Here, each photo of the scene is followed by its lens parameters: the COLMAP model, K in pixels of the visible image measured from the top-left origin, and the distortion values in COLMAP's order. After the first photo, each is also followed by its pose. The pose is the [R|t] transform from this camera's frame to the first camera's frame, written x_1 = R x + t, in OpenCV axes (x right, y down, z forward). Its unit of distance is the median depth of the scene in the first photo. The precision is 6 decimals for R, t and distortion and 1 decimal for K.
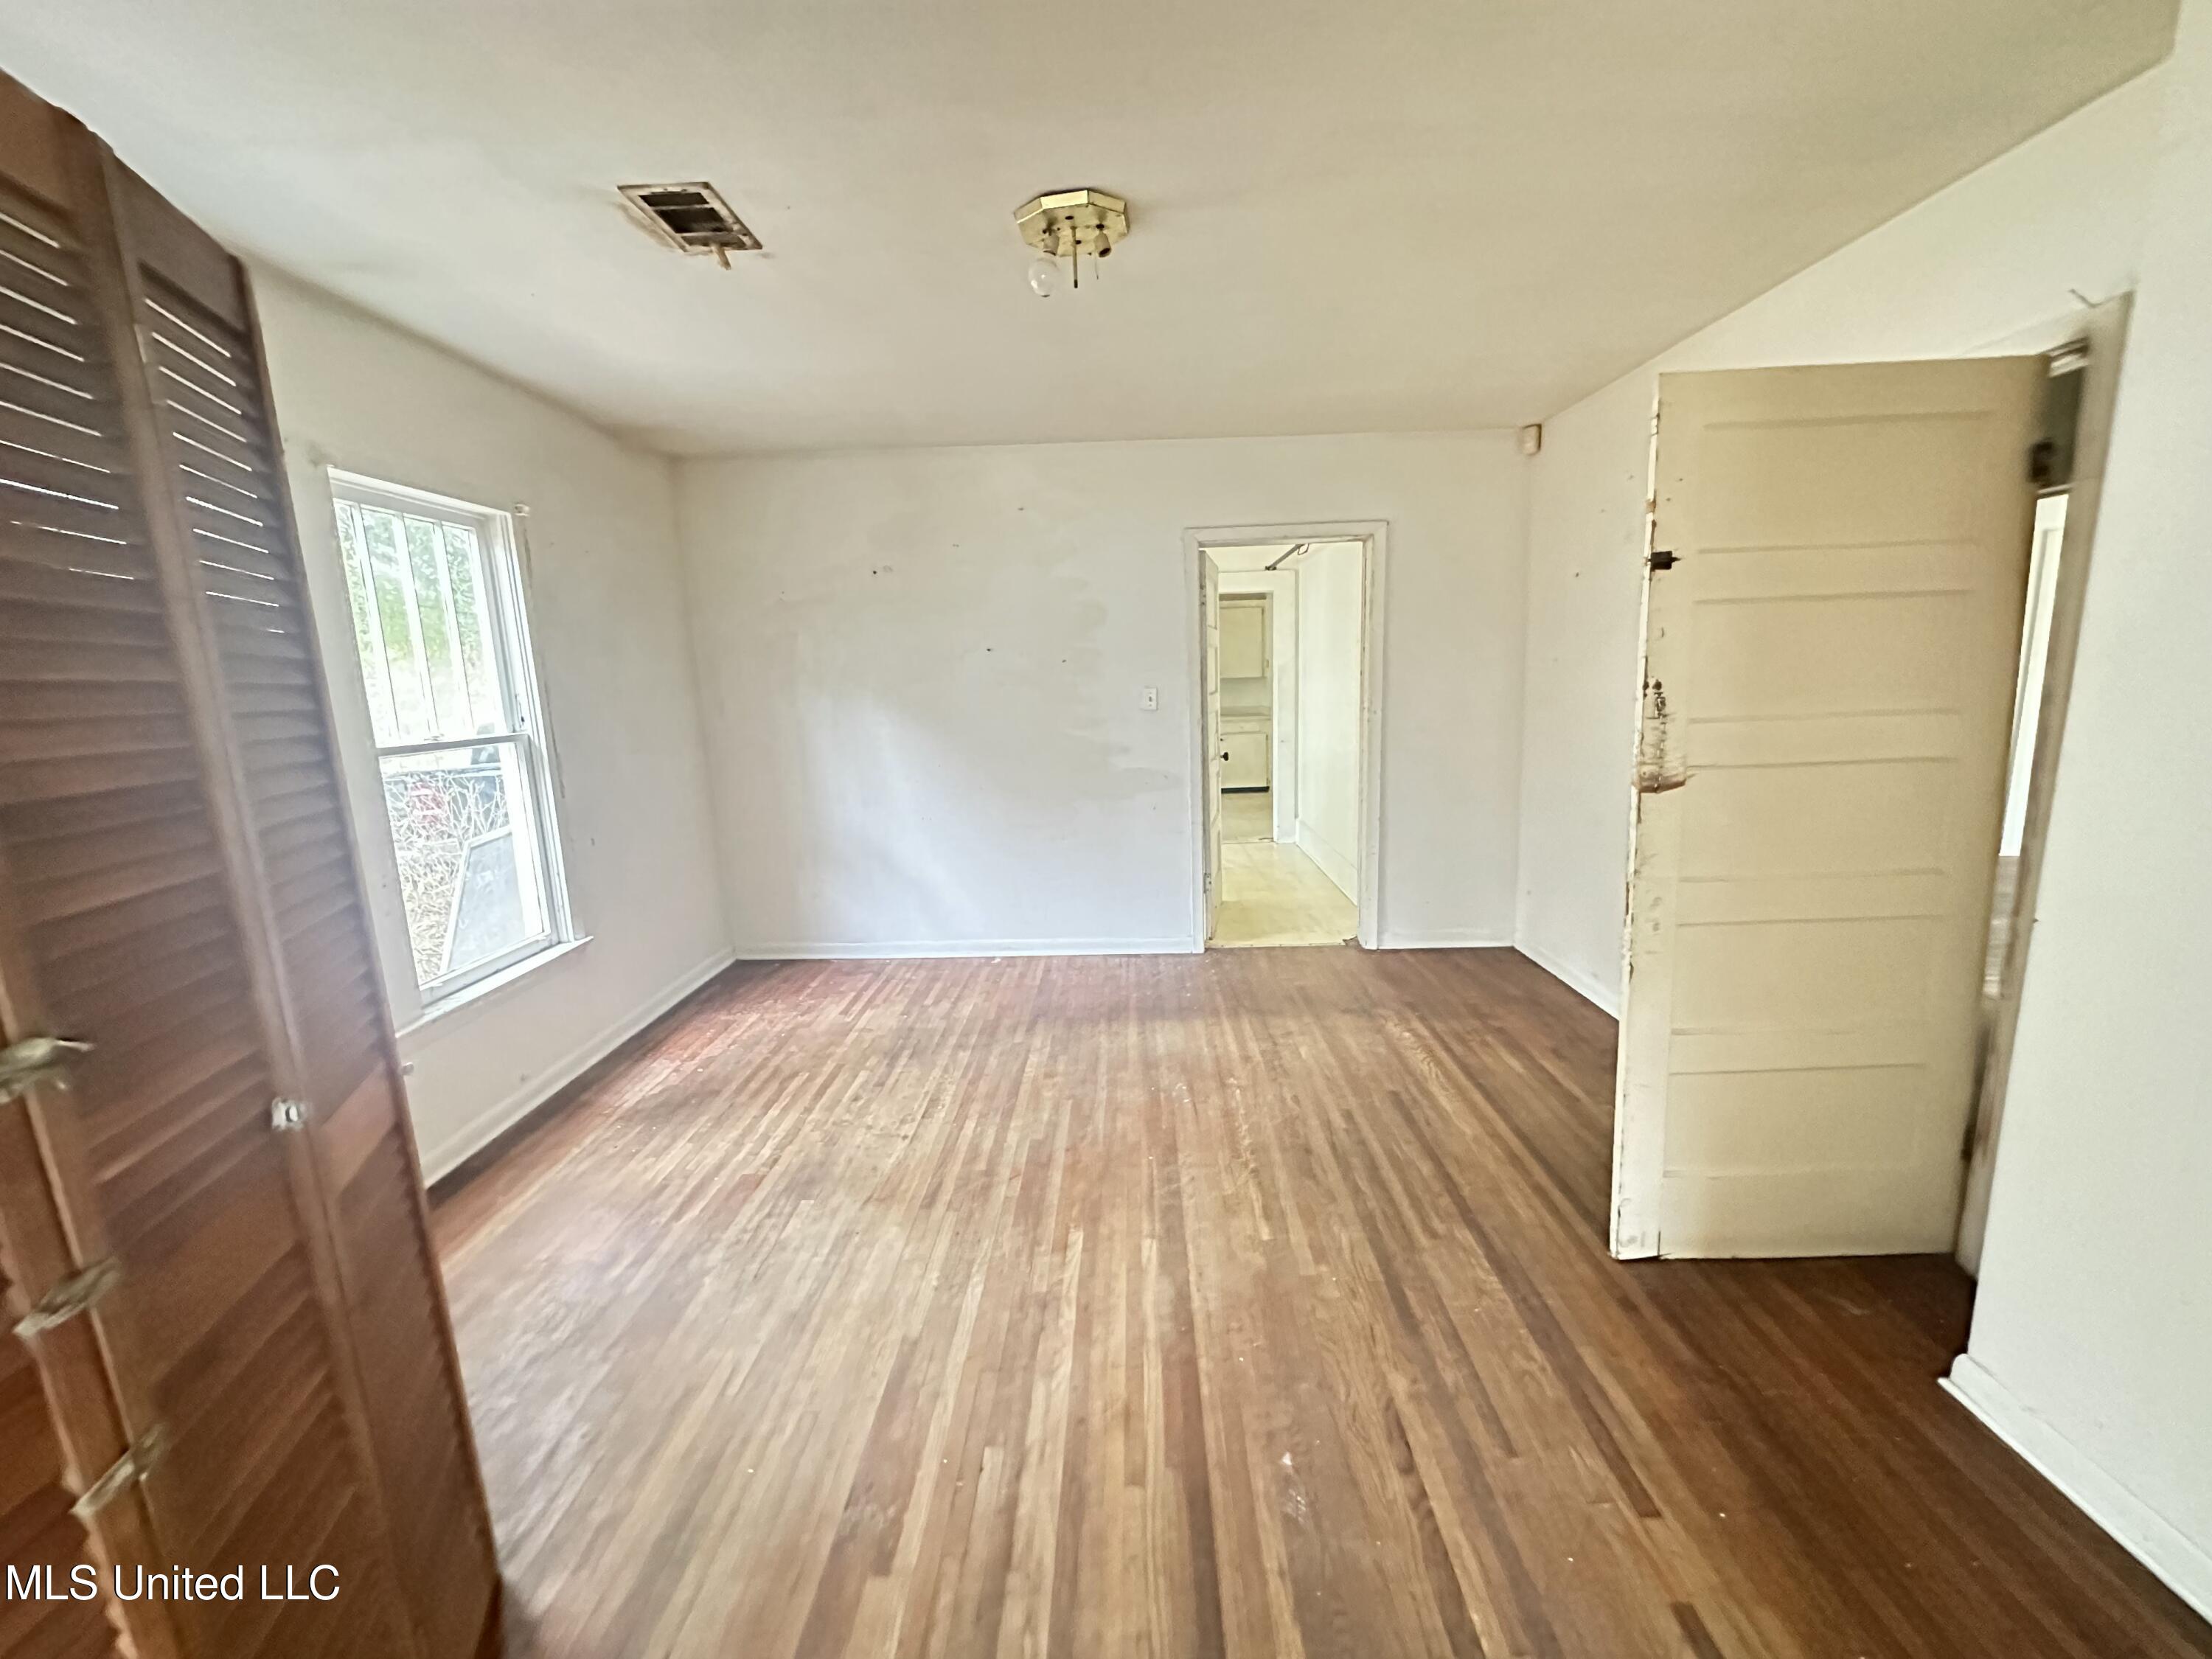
lens RADIAL K [[883.0, 0, 1115.3], [0, 883.0, 827.2], [0, 0, 1]] dist [0.000099, -0.000016]
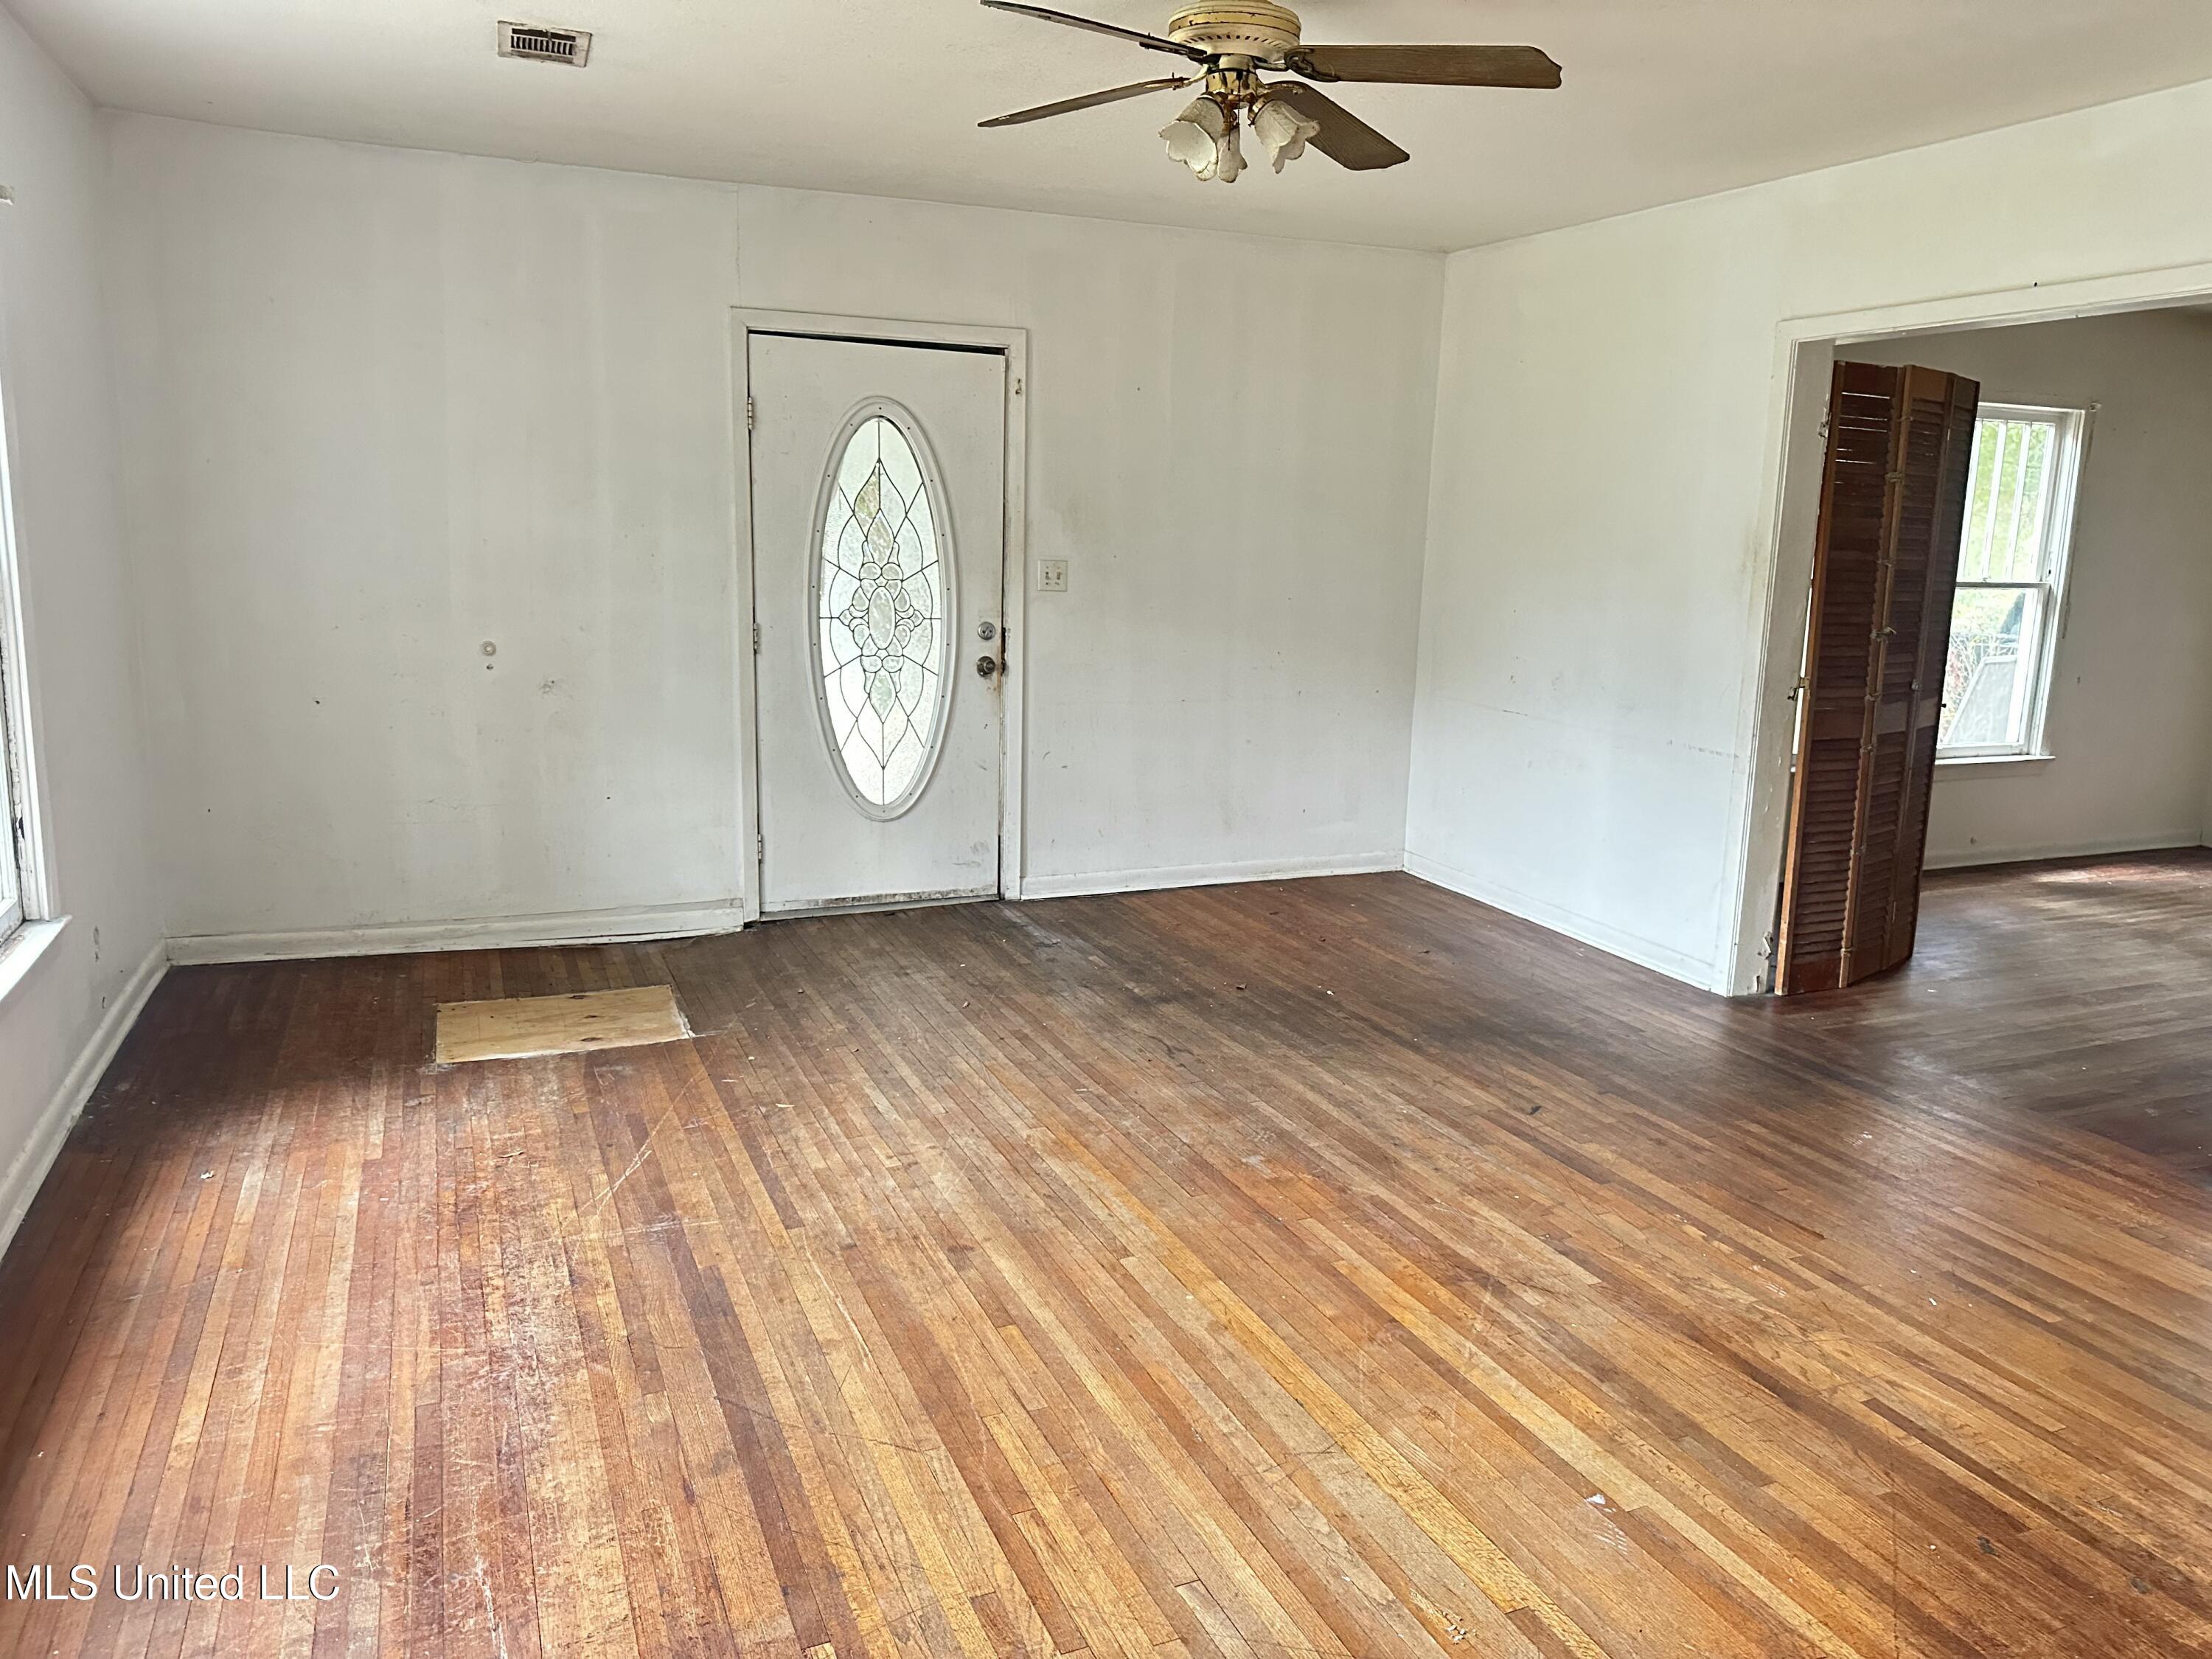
lens RADIAL K [[1554.7, 0, 1109.3], [0, 1554.7, 829.2], [0, 0, 1]] dist [-0.013926, -0.003739]
pose [[0.415798, 0.213470, -0.884049, 0.815179], [-0.193349, 0.970590, 0.143428, 0.180015], [0.888666, 0.111293, 0.444844, -1.157091]]
